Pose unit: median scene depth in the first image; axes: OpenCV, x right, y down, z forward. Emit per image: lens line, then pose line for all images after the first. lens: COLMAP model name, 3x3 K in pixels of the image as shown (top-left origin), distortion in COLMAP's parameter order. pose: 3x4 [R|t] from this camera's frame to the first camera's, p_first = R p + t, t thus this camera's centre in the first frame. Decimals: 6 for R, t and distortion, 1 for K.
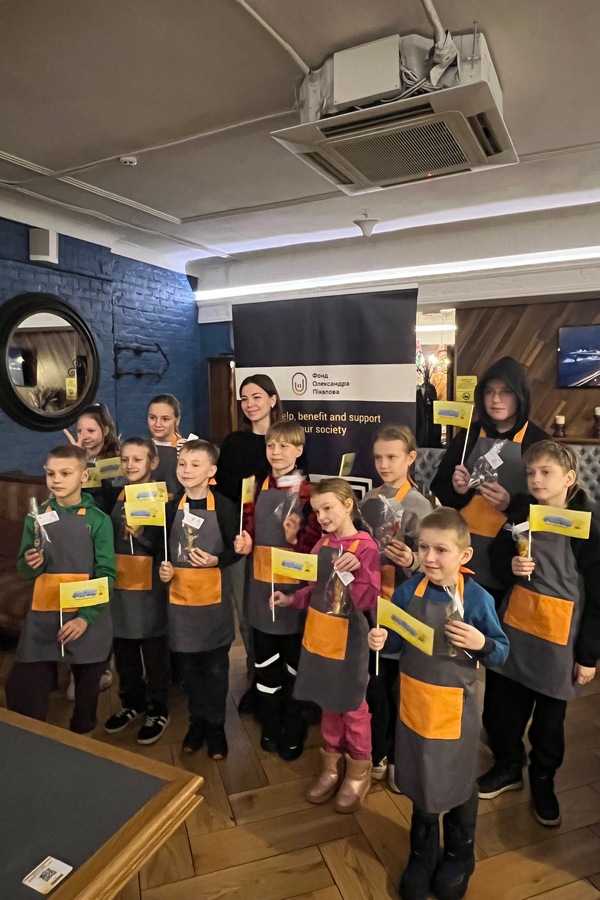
lens RADIAL K [[581.4, 0, 304.4], [0, 581.4, 447.3], [0, 0, 1]] dist [0.003985, -0.000453]
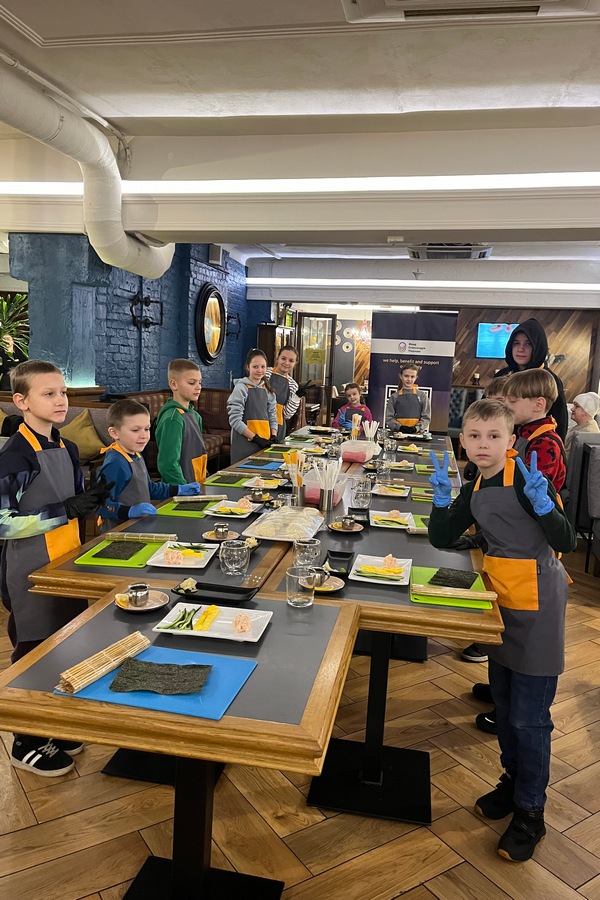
lens RADIAL K [[656.3, 0, 295.8], [0, 656.3, 451.8], [0, 0, 1]] dist [0.052638, 0.001718]
pose [[0.967702, 0.022589, 0.251083, -0.807352], [-0.034363, 0.998501, 0.042606, 0.160423], [-0.249745, -0.049858, 0.967027, -1.112400]]
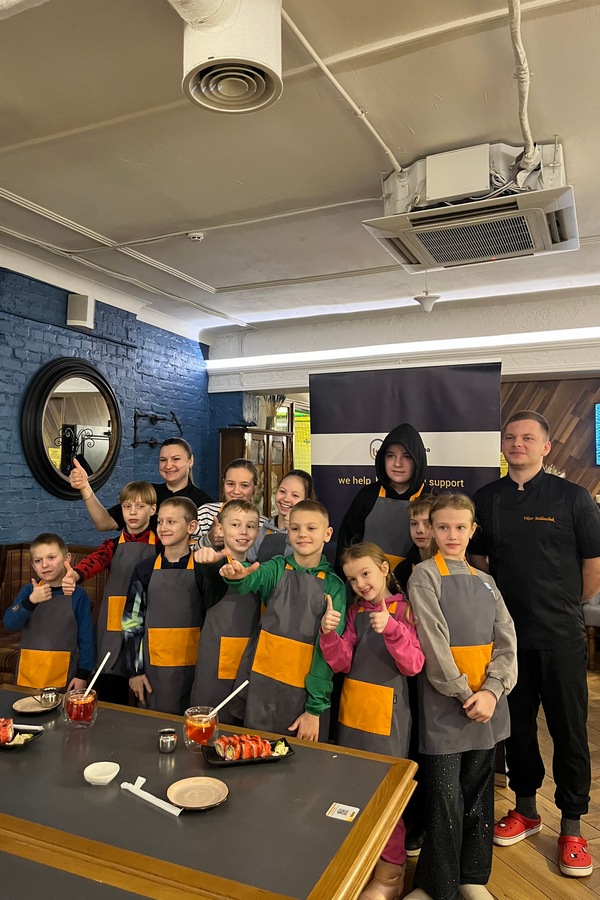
lens RADIAL K [[656.3, 0, 295.8], [0, 656.3, 451.8], [0, 0, 1]] dist [0.052638, 0.001718]
pose [[0.999591, 0.020252, 0.020178, -0.102526], [-0.017557, 0.991903, -0.125779, 0.025140], [-0.022561, 0.125373, 0.991853, -0.091588]]
